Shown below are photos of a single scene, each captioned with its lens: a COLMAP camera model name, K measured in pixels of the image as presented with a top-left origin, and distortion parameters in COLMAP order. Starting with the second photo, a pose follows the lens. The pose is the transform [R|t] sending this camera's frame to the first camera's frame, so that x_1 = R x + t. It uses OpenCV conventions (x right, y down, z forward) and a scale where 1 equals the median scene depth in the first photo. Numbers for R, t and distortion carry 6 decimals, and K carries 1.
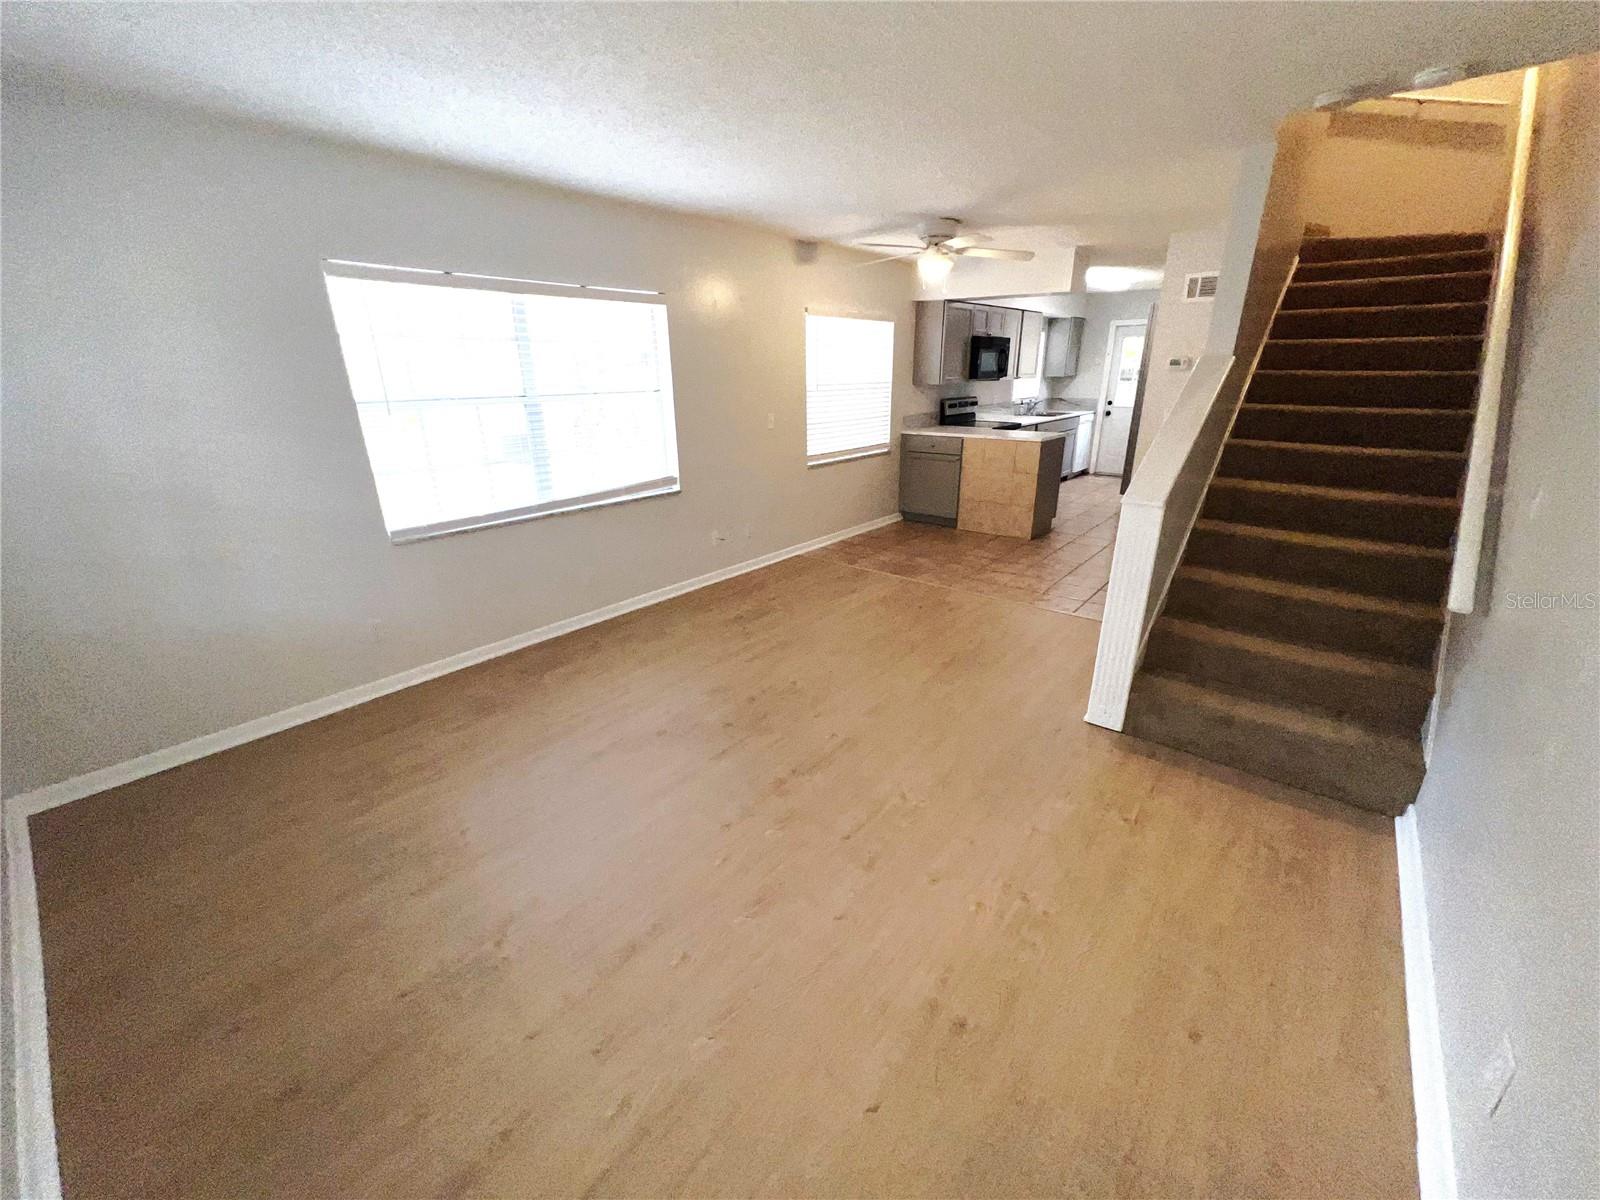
lens RADIAL K [[637.8, 0, 800.0], [0, 637.8, 600.0], [0, 0, 1]] dist [-0.006874, 0.000069]
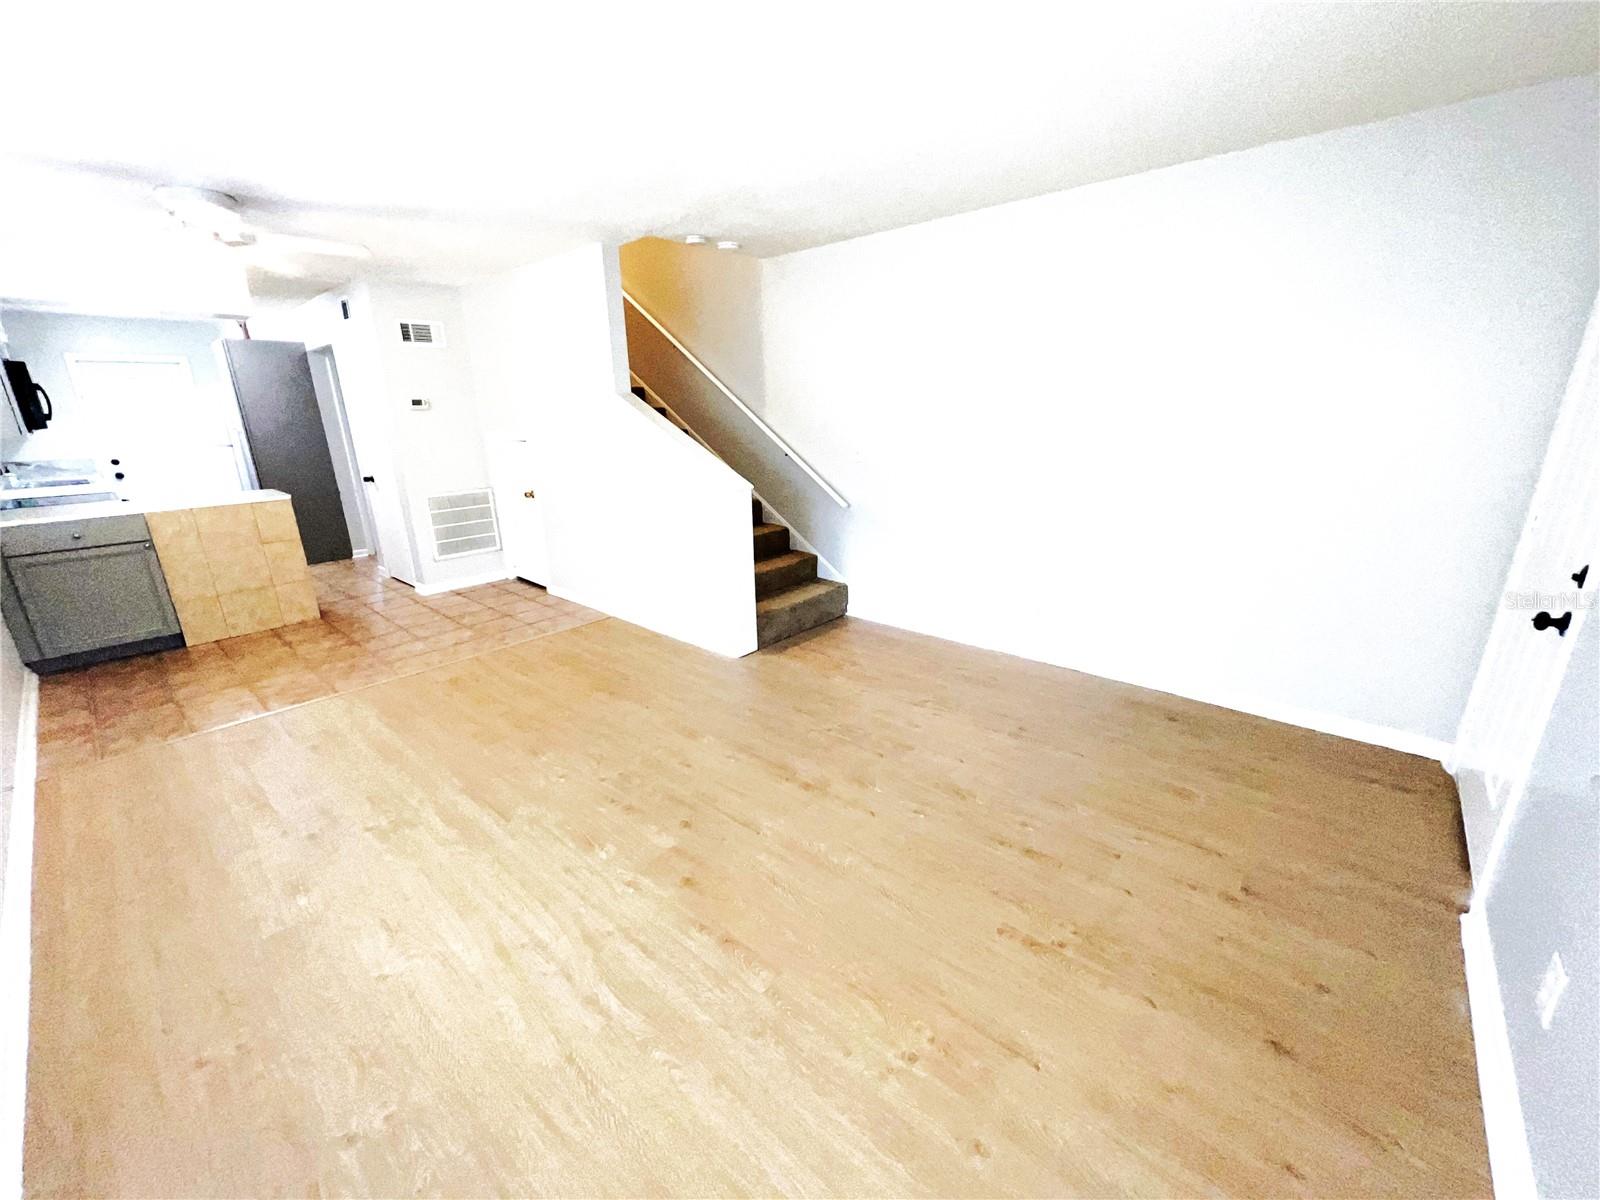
lens RADIAL K [[640.3, 0, 800.0], [0, 640.3, 600.0], [0, 0, 1]] dist [-0.001288, 0.000092]
pose [[0.028530, -0.279401, 0.959751, -0.771061], [0.358005, 0.899305, 0.251162, -0.200991], [-0.933284, 0.336430, 0.125683, 0.643340]]
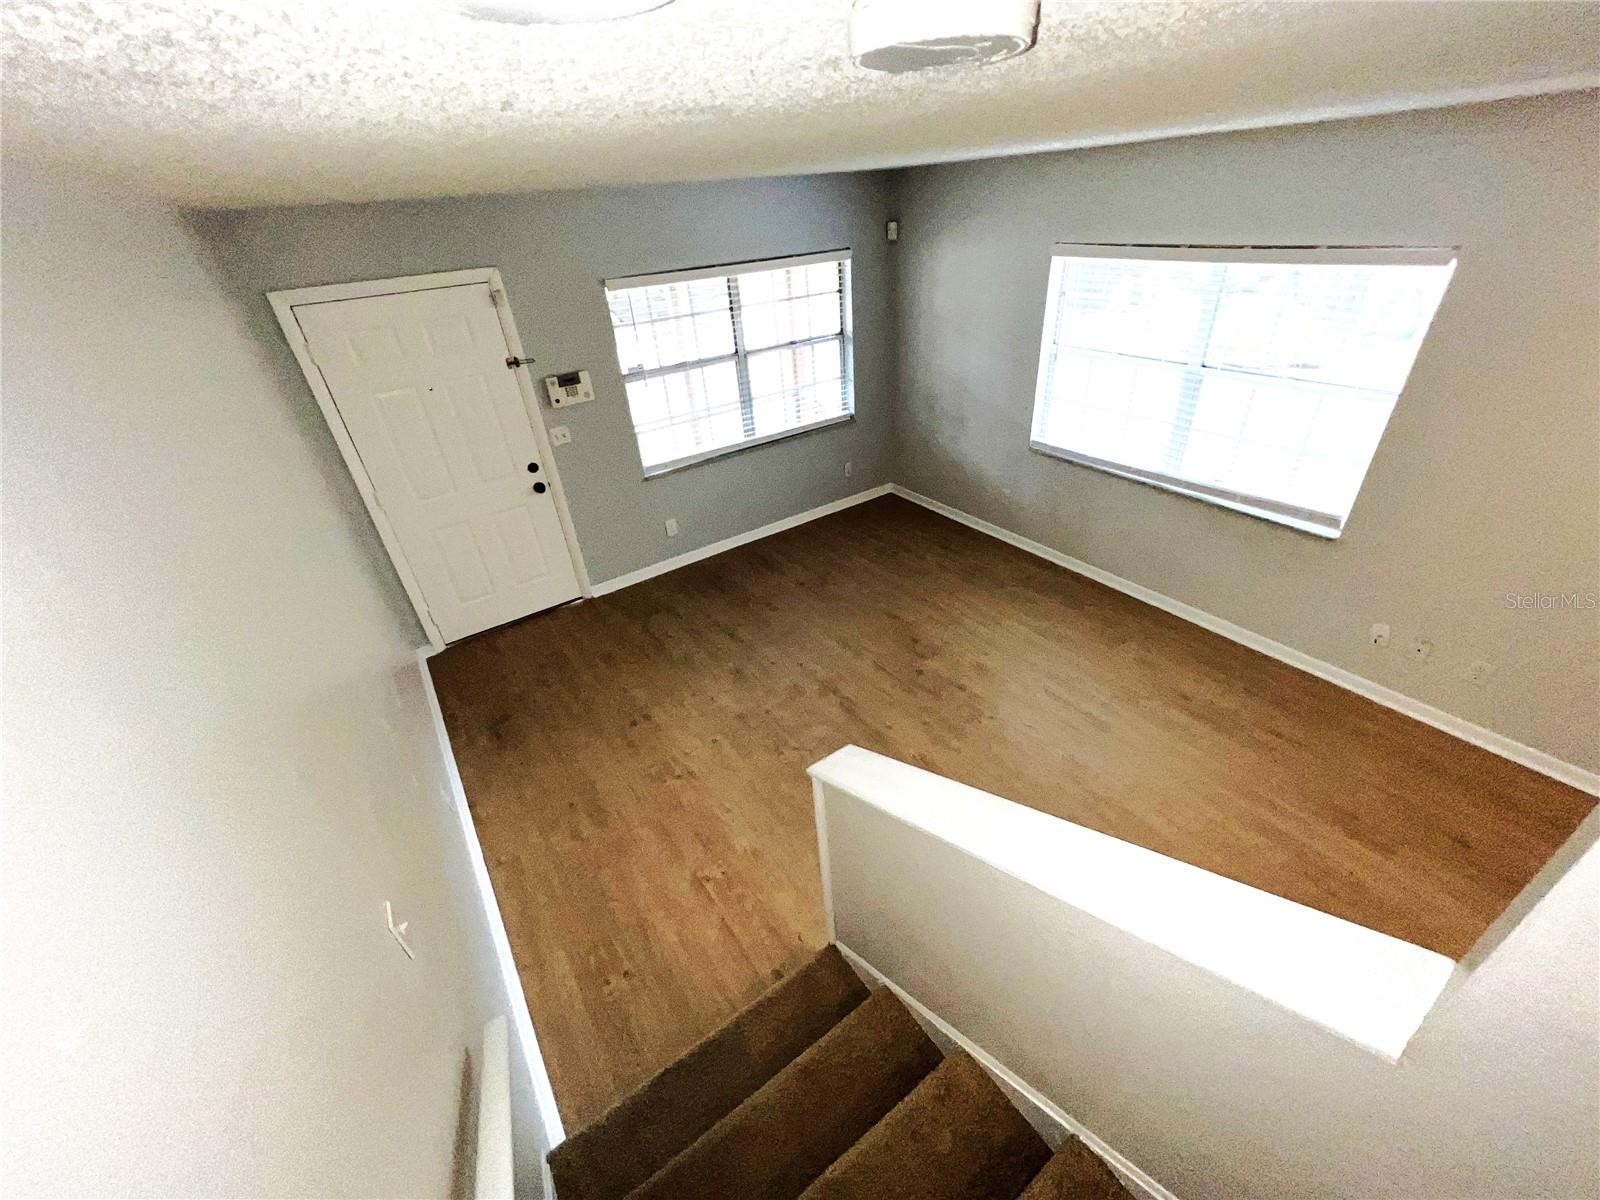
lens RADIAL K [[640.3, 0, 800.0], [0, 640.3, 600.0], [0, 0, 1]] dist [-0.001288, 0.000092]
pose [[-0.276506, 0.537584, -0.796585, 0.834465], [-0.258091, 0.756910, 0.600397, -0.574769], [0.925707, 0.371605, -0.070545, 0.787106]]
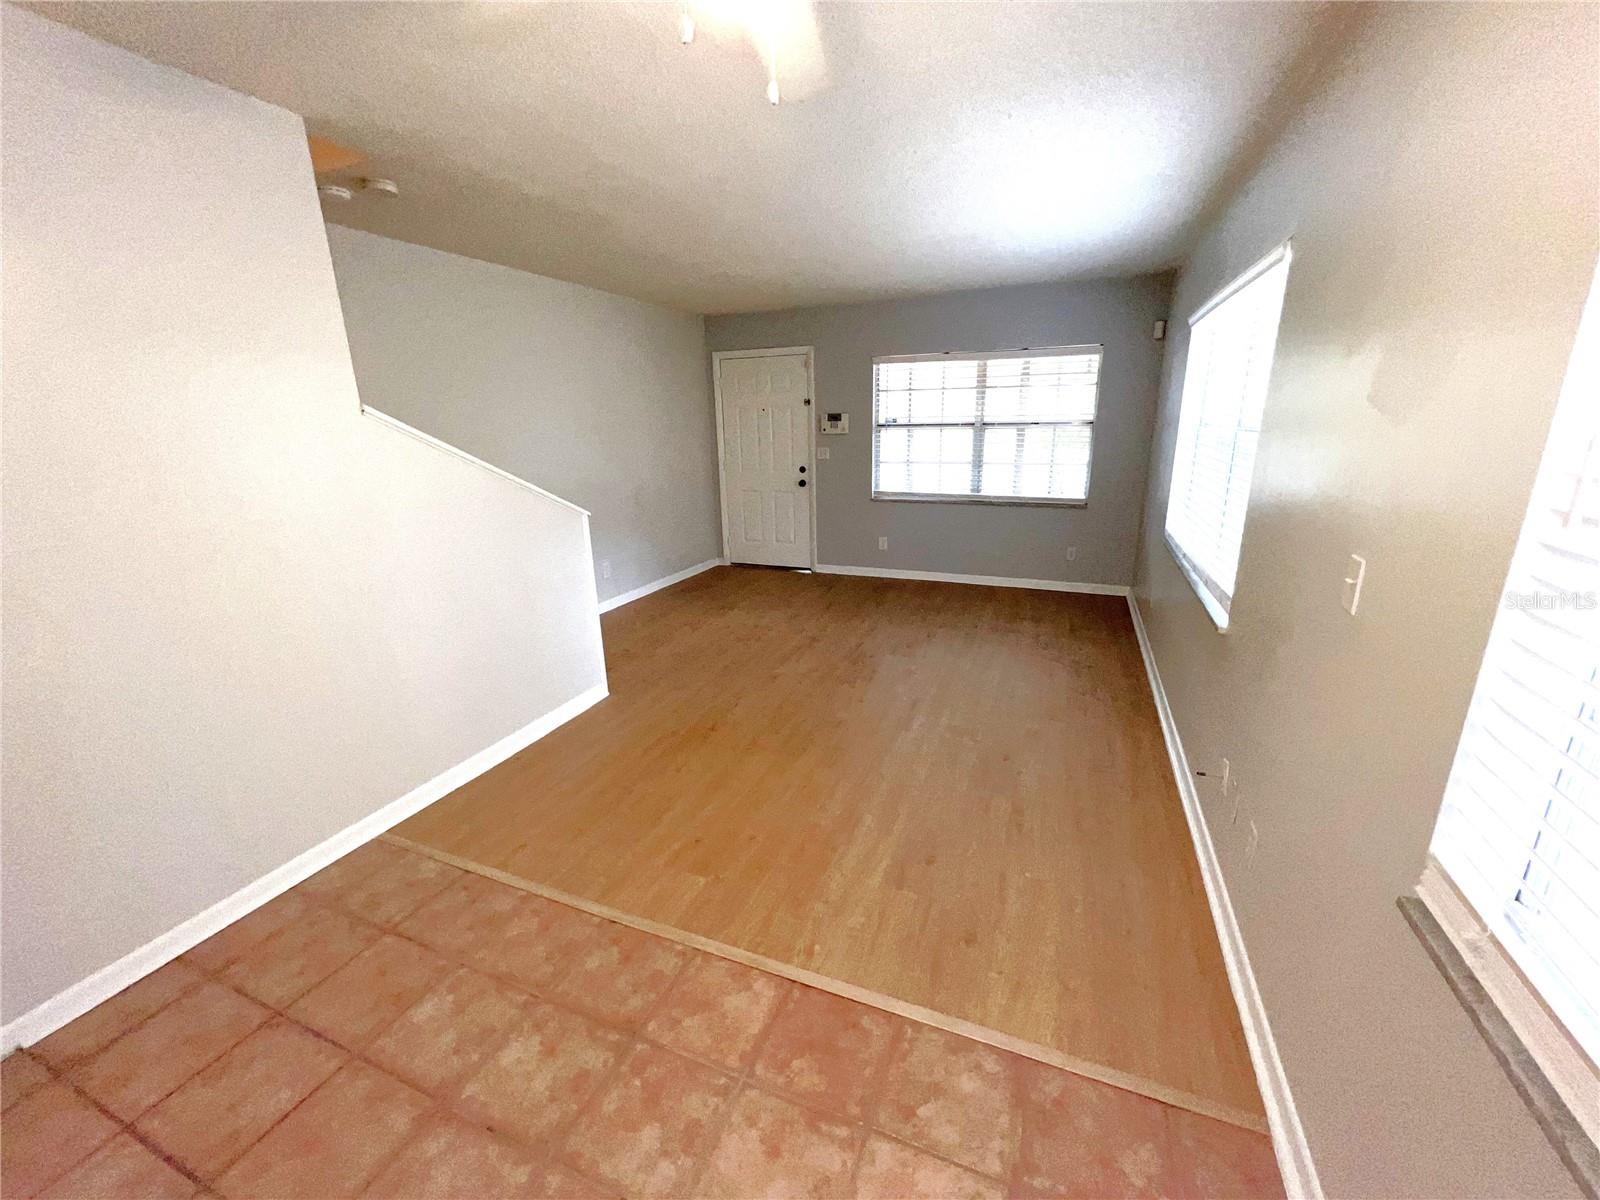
lens RADIAL K [[637.8, 0, 800.0], [0, 637.8, 600.0], [0, 0, 1]] dist [-0.006874, 0.000069]
pose [[-0.954994, 0.113712, -0.273965, 0.395698], [-0.067976, 0.815127, 0.575280, -0.675570], [0.288732, 0.568012, -0.770711, 1.889422]]
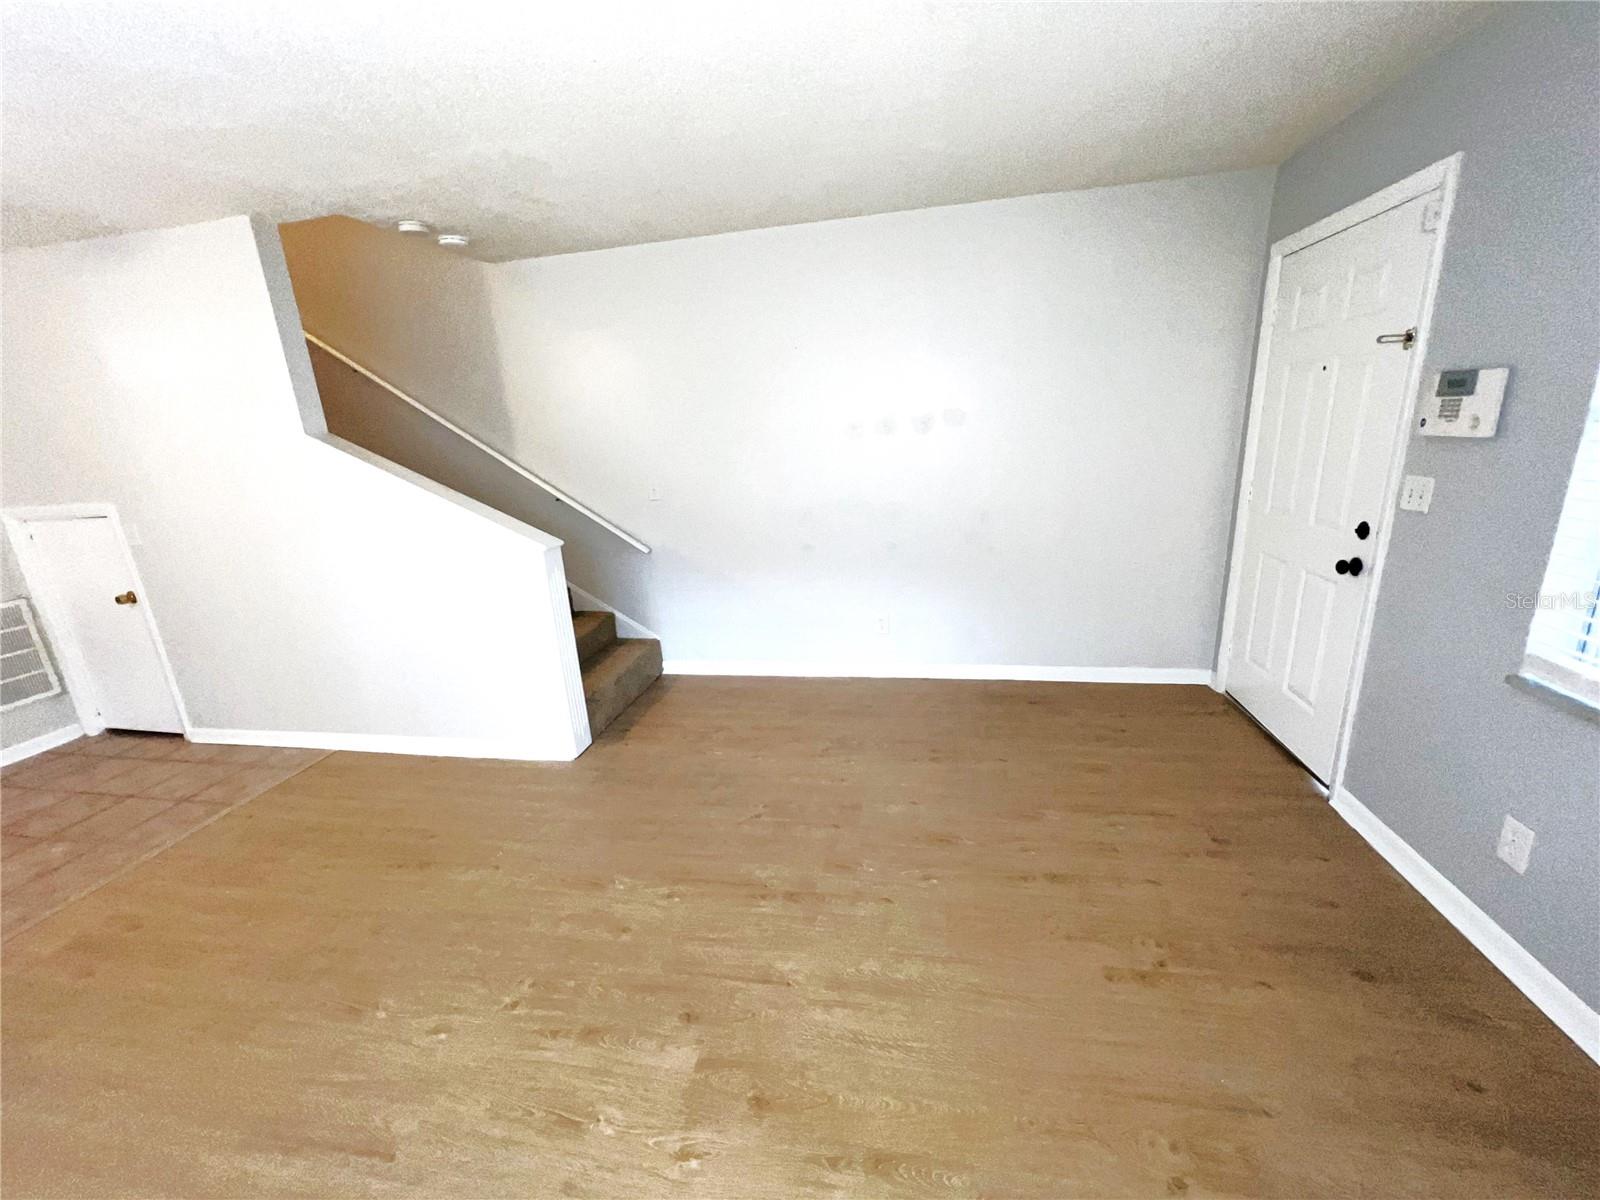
lens RADIAL K [[640.3, 0, 800.0], [0, 640.3, 600.0], [0, 0, 1]] dist [-0.001288, 0.000092]
pose [[-0.483189, -0.195251, 0.853467, -0.554411], [0.358671, 0.845116, 0.396401, -0.302201], [-0.798676, 0.497650, -0.338320, 0.892789]]
